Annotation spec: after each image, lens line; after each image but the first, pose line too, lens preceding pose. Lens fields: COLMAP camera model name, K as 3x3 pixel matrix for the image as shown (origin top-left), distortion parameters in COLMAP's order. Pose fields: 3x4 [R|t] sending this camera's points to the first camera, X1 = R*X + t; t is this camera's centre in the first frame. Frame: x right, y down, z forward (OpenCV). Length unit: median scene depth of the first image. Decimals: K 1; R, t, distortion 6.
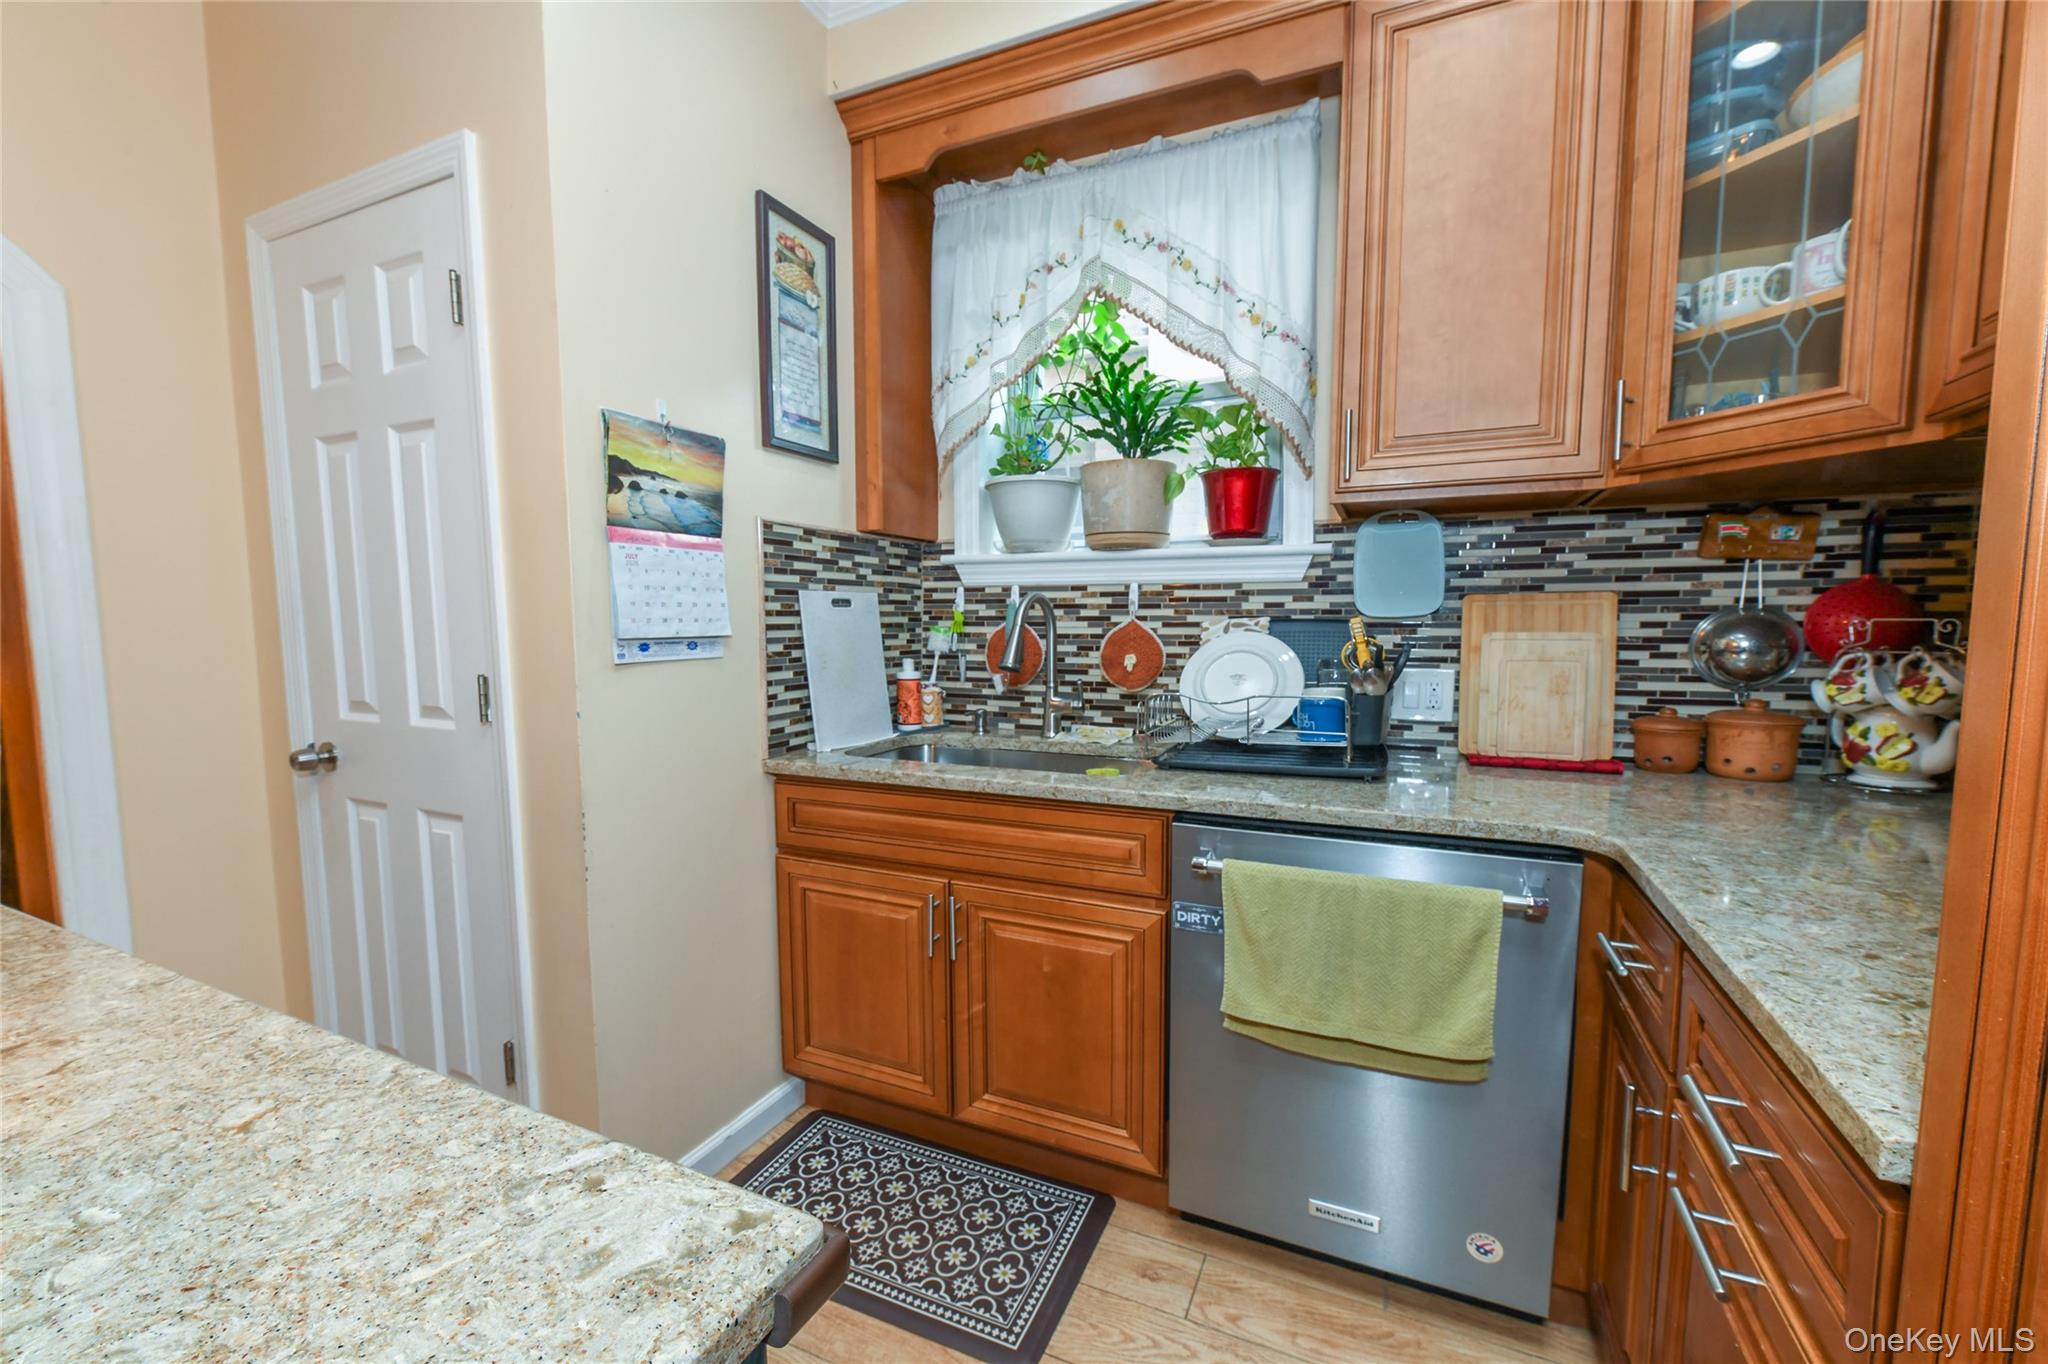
lens RADIAL K [[840.7, 0, 1027.7], [0, 840.7, 693.9], [0, 0, 1]] dist [0.003206, -0.000239]
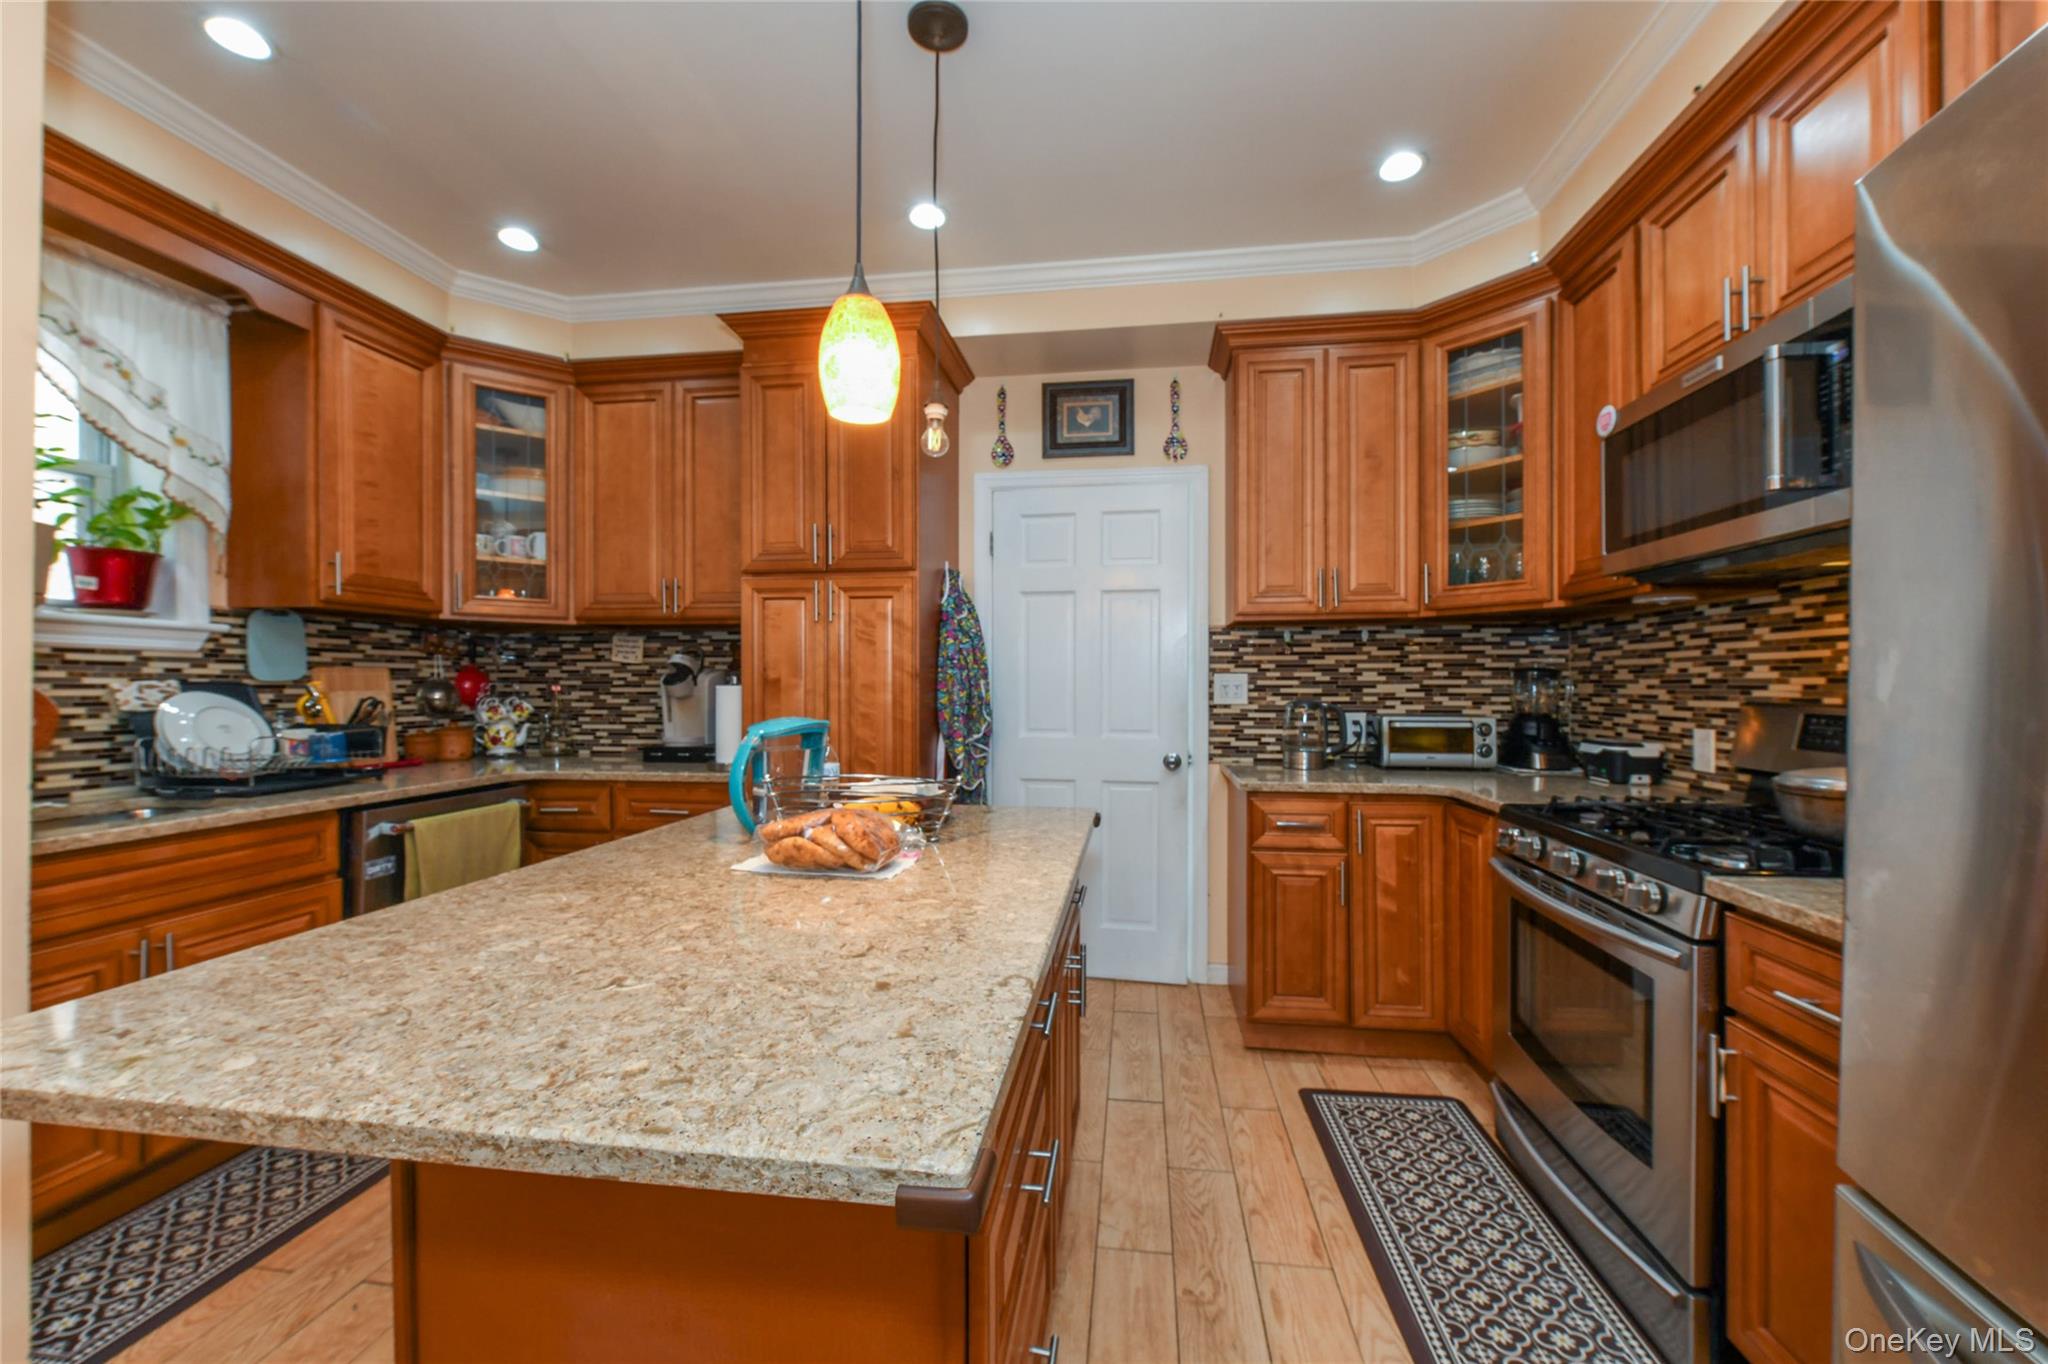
lens RADIAL K [[840.7, 0, 1027.7], [0, 840.7, 693.9], [0, 0, 1]] dist [0.003206, -0.000239]
pose [[-0.291047, -0.002120, 0.956706, -1.253494], [0.095302, 0.994959, 0.031198, 0.006890], [-0.951950, 0.100256, -0.289378, 0.198185]]
